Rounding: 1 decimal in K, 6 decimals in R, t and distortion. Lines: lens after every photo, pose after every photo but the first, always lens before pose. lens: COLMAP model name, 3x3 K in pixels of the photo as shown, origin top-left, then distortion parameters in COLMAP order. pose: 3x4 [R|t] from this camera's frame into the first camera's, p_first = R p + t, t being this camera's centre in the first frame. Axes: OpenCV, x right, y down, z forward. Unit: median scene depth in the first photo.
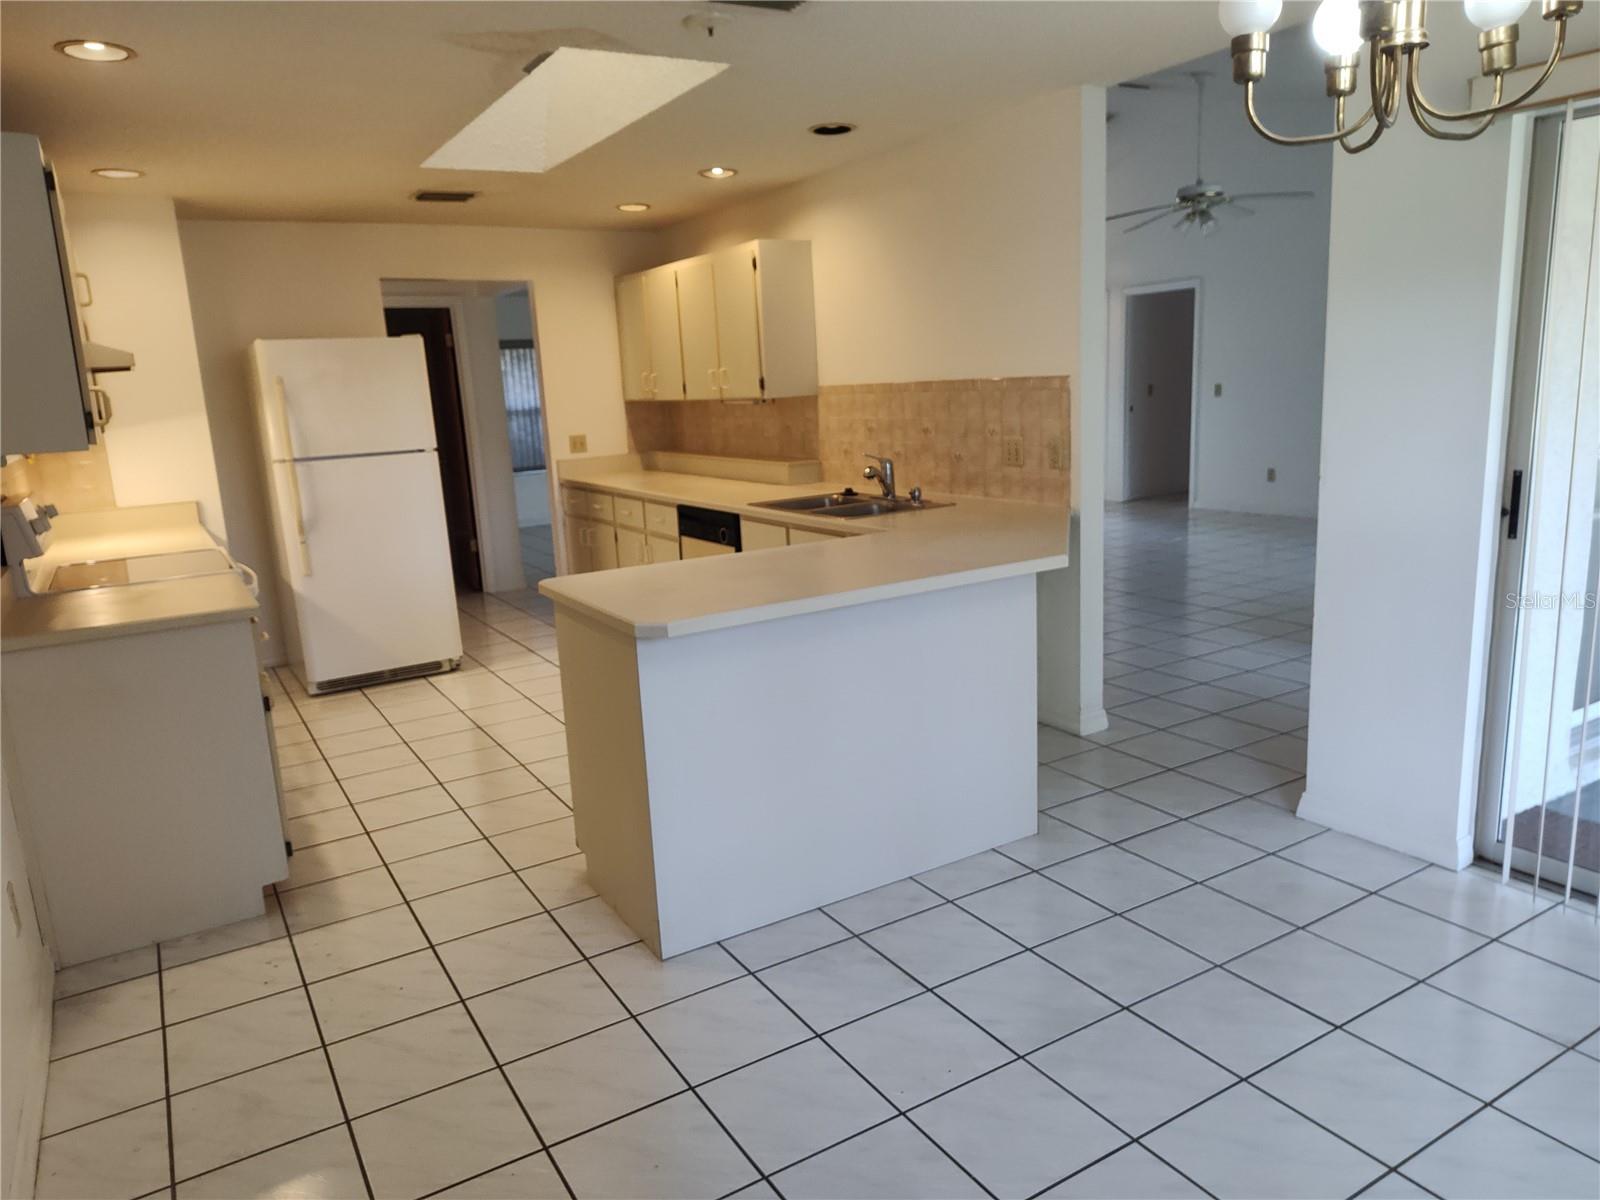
lens RADIAL K [[1083.8, 0, 801.7], [0, 1083.8, 600.0], [0, 0, 1]] dist [0.023015, -0.004368]
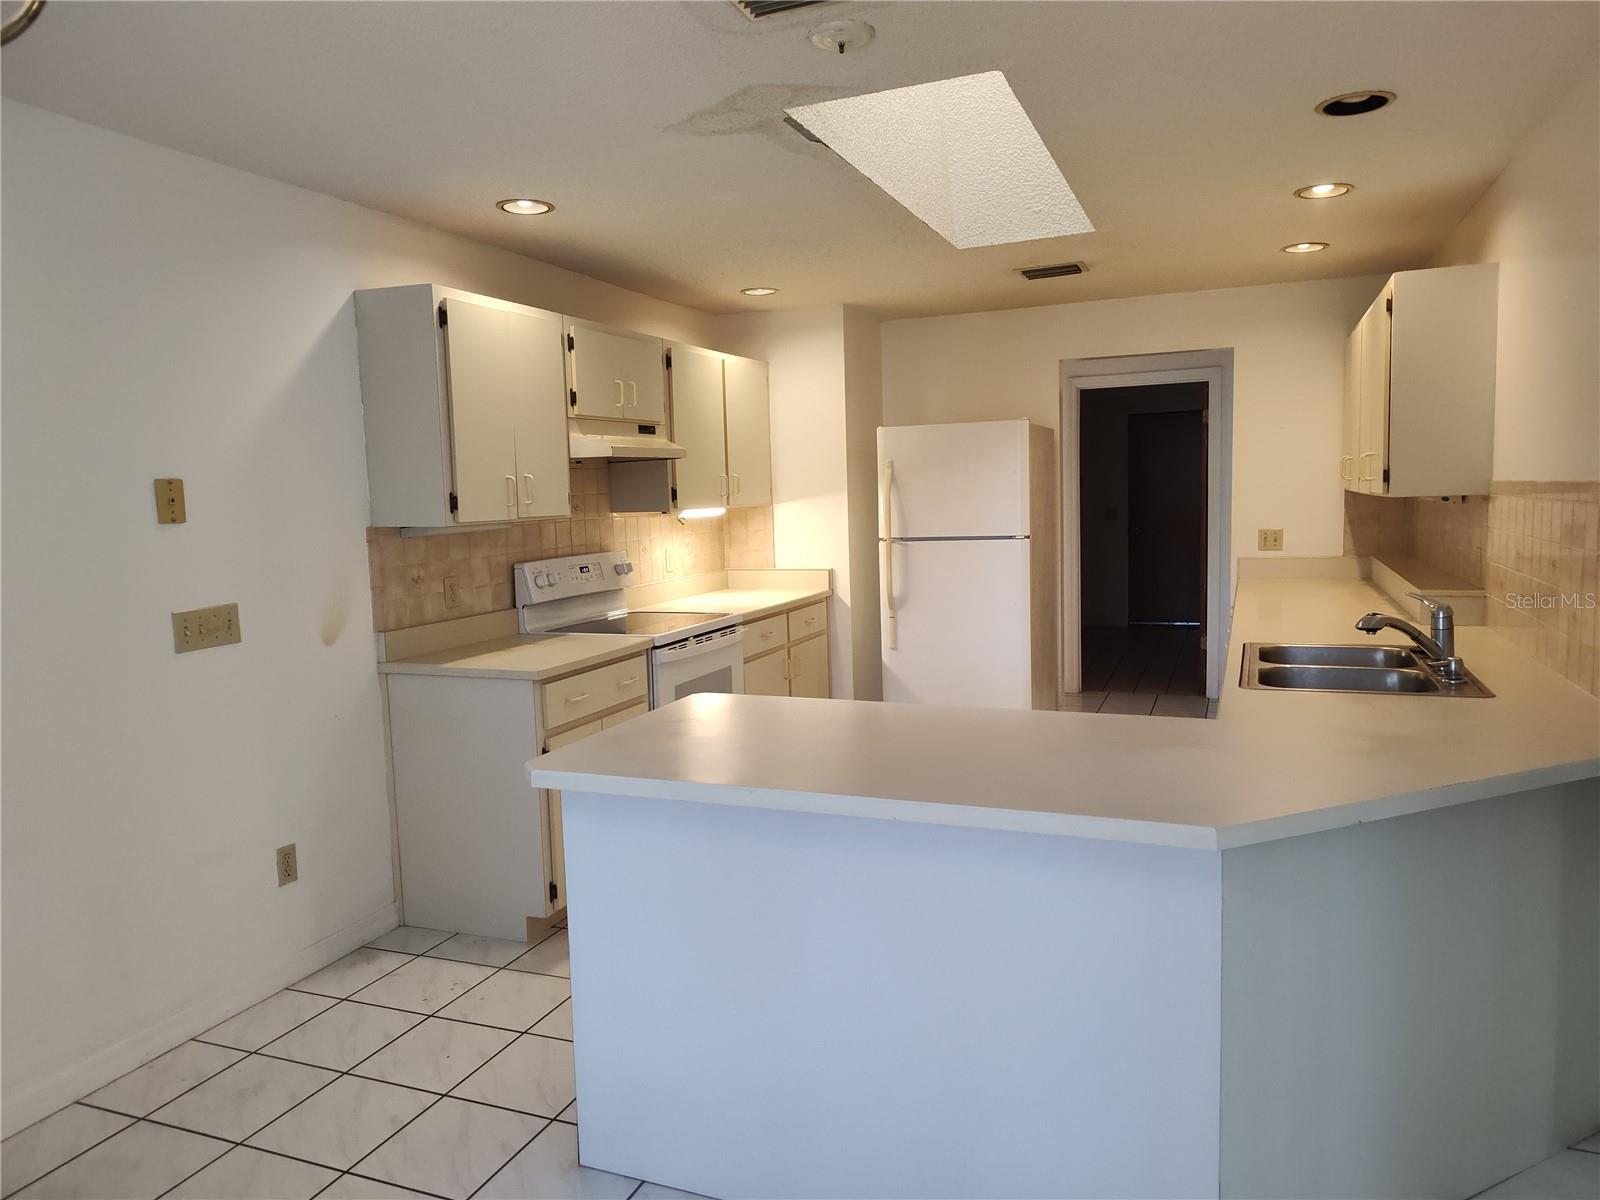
lens RADIAL K [[1083.8, 0, 805.5], [0, 1083.8, 602.0], [0, 0, 1]] dist [0.023015, -0.004368]
pose [[0.598665, 0.116152, -0.792534, 0.319551], [-0.162334, 0.986492, 0.021953, -0.078508], [0.784378, 0.115513, 0.609433, 0.306751]]
